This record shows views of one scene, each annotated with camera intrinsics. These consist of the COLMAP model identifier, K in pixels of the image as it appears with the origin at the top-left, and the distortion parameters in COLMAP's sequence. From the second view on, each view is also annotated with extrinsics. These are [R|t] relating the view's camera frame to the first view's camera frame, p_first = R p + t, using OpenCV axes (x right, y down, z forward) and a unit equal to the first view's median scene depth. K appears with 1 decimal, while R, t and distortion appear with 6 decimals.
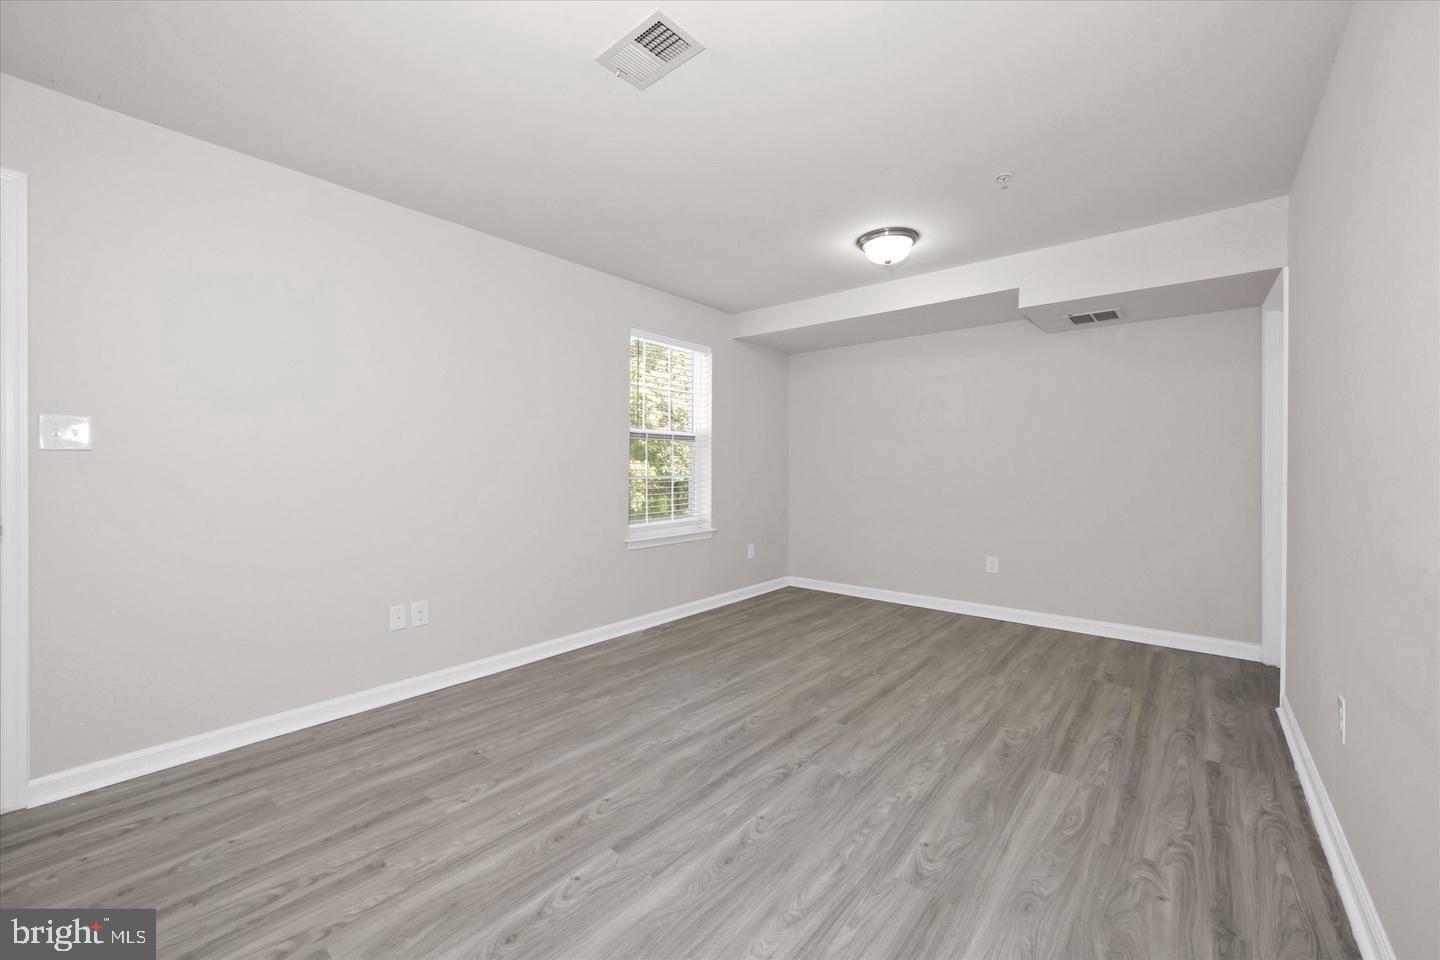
lens RADIAL K [[570.4, 0, 712.3], [0, 570.4, 469.6], [0, 0, 1]] dist [-0.004264, 0.000131]
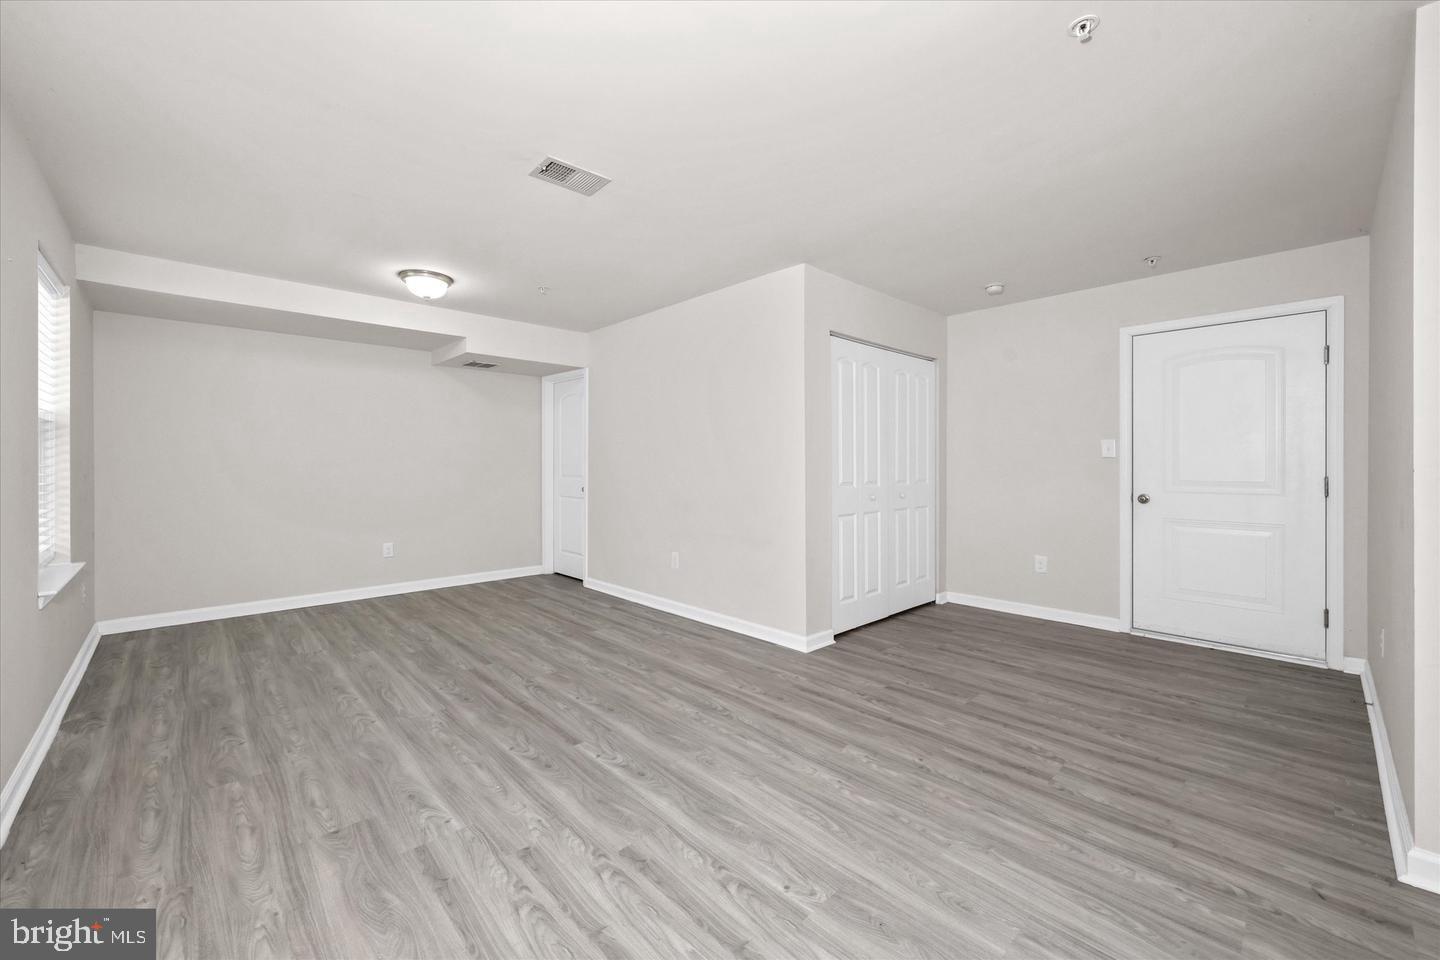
lens RADIAL K [[570.4, 0, 711.8], [0, 570.4, 470.6], [0, 0, 1]] dist [-0.004264, 0.000131]
pose [[0.112035, -0.013693, 0.993610, -1.060102], [0.008596, 0.999881, 0.012810, -0.011639], [-0.993667, 0.007106, 0.112139, 0.357485]]
